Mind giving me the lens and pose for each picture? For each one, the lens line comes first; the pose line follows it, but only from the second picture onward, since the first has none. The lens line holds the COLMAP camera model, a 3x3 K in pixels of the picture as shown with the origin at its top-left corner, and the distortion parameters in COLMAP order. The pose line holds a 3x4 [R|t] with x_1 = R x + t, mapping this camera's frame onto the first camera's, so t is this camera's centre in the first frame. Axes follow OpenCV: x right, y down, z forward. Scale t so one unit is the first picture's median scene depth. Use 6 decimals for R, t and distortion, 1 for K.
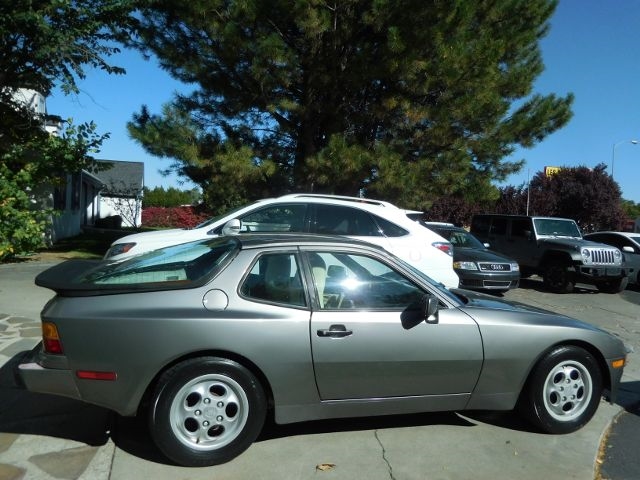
lens RADIAL K [[492.9, 0, 317.7], [0, 492.9, 241.4], [0, 0, 1]] dist [-0.006673, 0.014142]
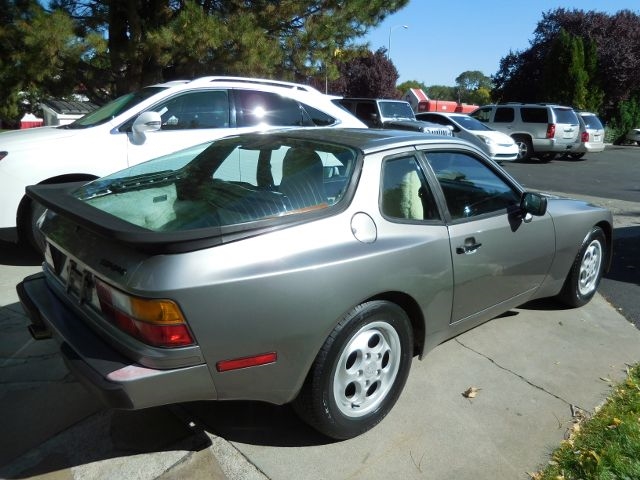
lens RADIAL K [[492.9, 0, 320.7], [0, 492.9, 237.2], [0, 0, 1]] dist [-0.006673, 0.014142]
pose [[0.908830, -0.131221, 0.395991, -0.233899], [0.042089, 0.973239, 0.225909, -0.014956], [-0.415038, -0.188646, 0.890032, 0.154237]]
